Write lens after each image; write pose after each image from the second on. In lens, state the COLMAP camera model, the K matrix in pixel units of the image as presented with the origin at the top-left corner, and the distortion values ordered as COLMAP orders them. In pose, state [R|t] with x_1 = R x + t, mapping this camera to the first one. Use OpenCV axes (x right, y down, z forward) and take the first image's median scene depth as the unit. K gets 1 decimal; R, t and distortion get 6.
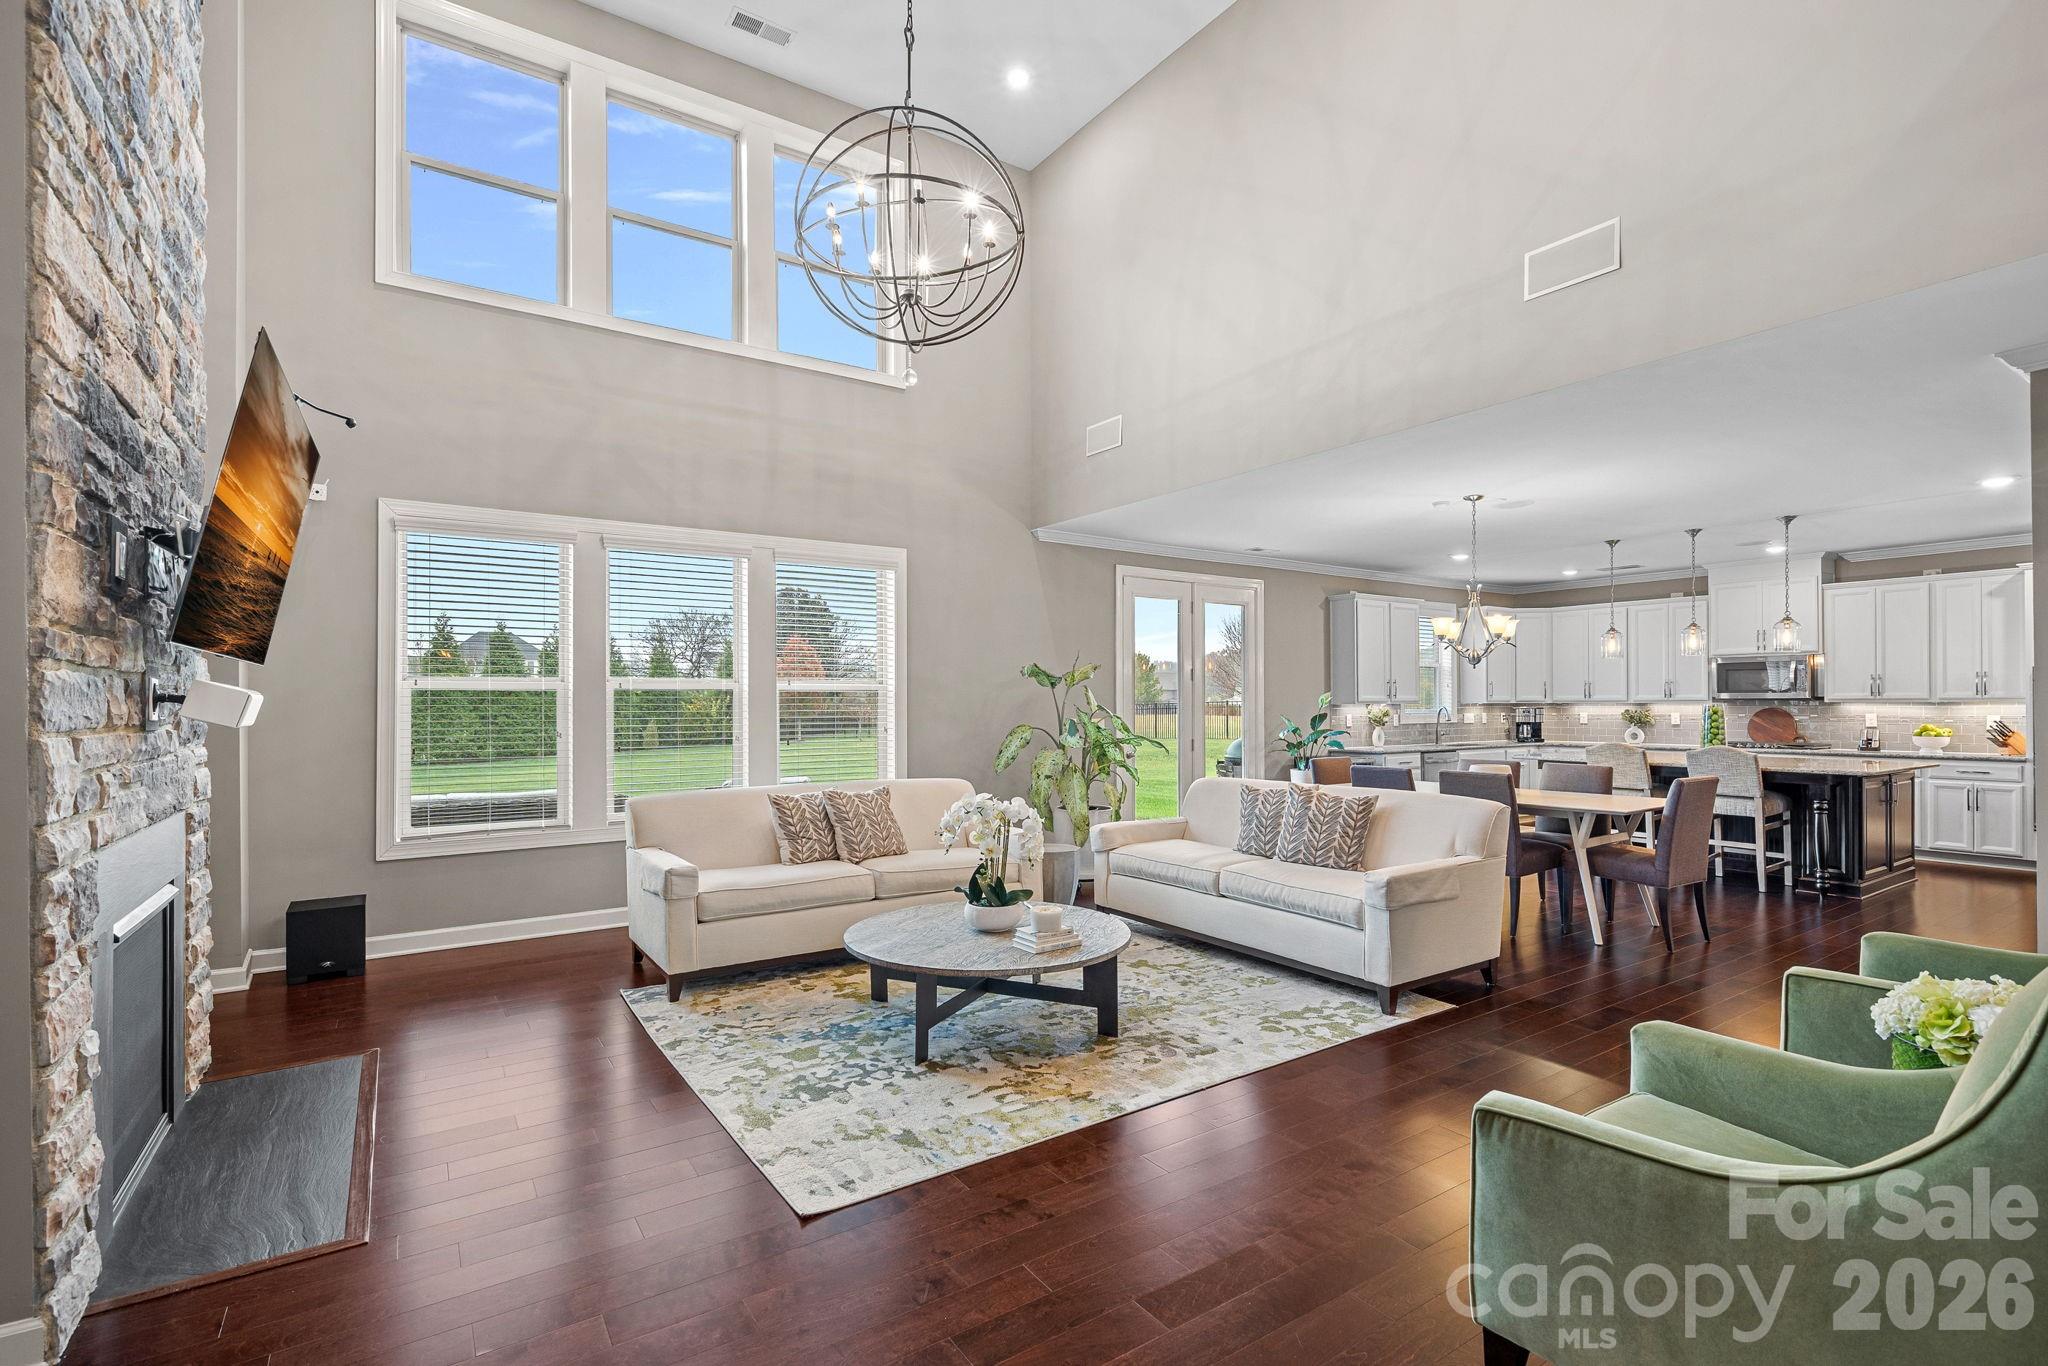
lens RADIAL K [[941.7, 0, 1030.6], [0, 941.7, 697.9], [0, 0, 1]] dist [-0.000039, 0.000141]
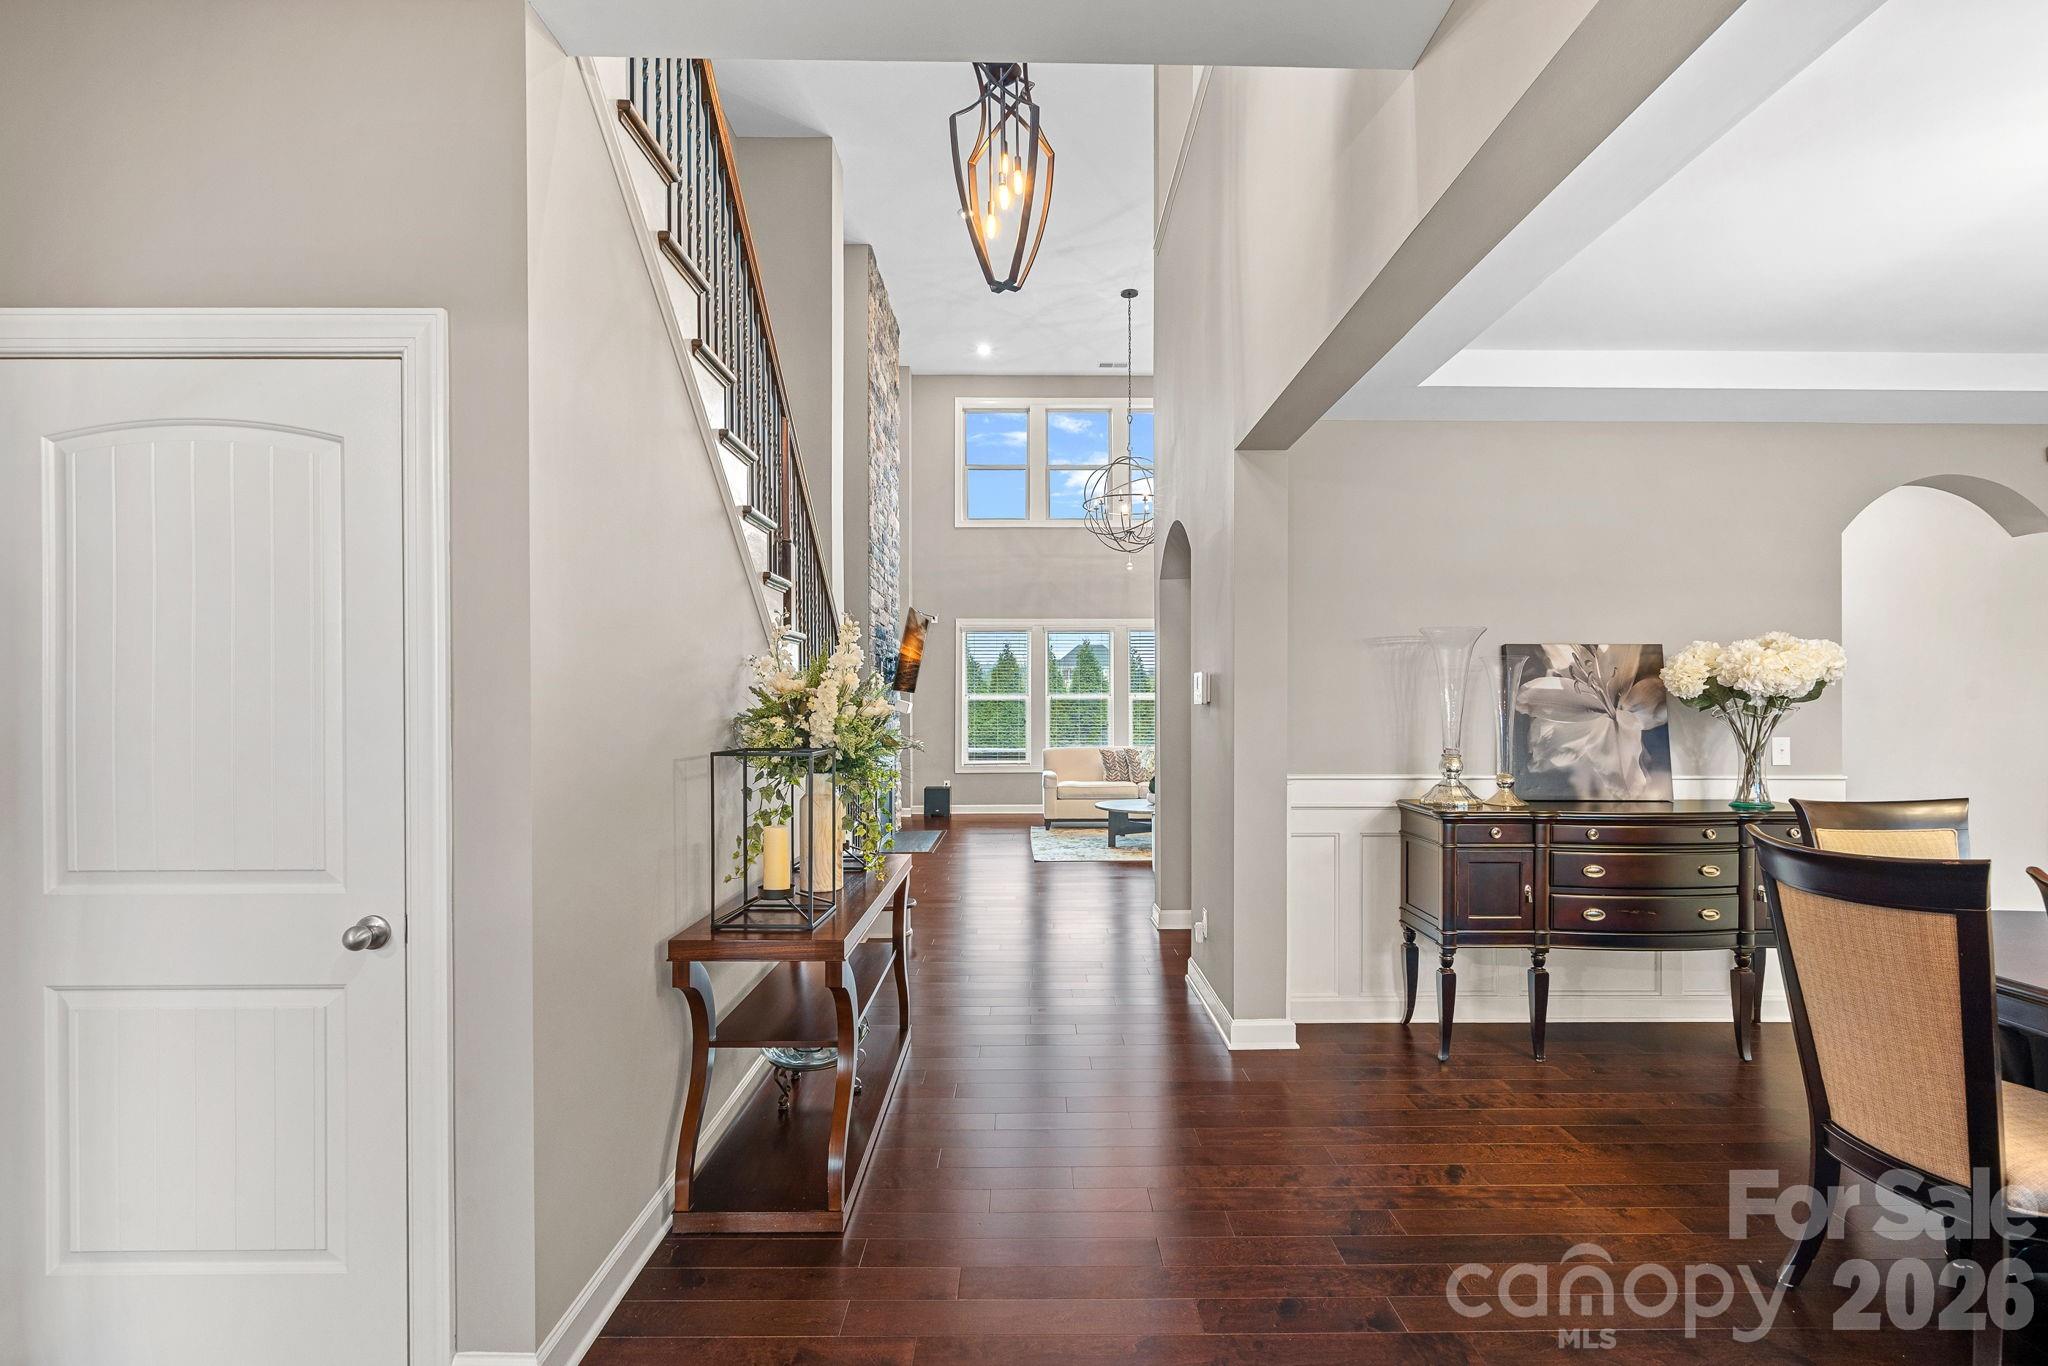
lens RADIAL K [[941.7, 0, 1030.6], [0, 941.7, 697.9], [0, 0, 1]] dist [-0.000039, 0.000141]
pose [[0.834478, -0.004229, -0.551026, 1.279430], [0.001435, 0.999984, -0.005501, -0.004107], [0.551040, 0.003800, 0.834470, -1.446978]]
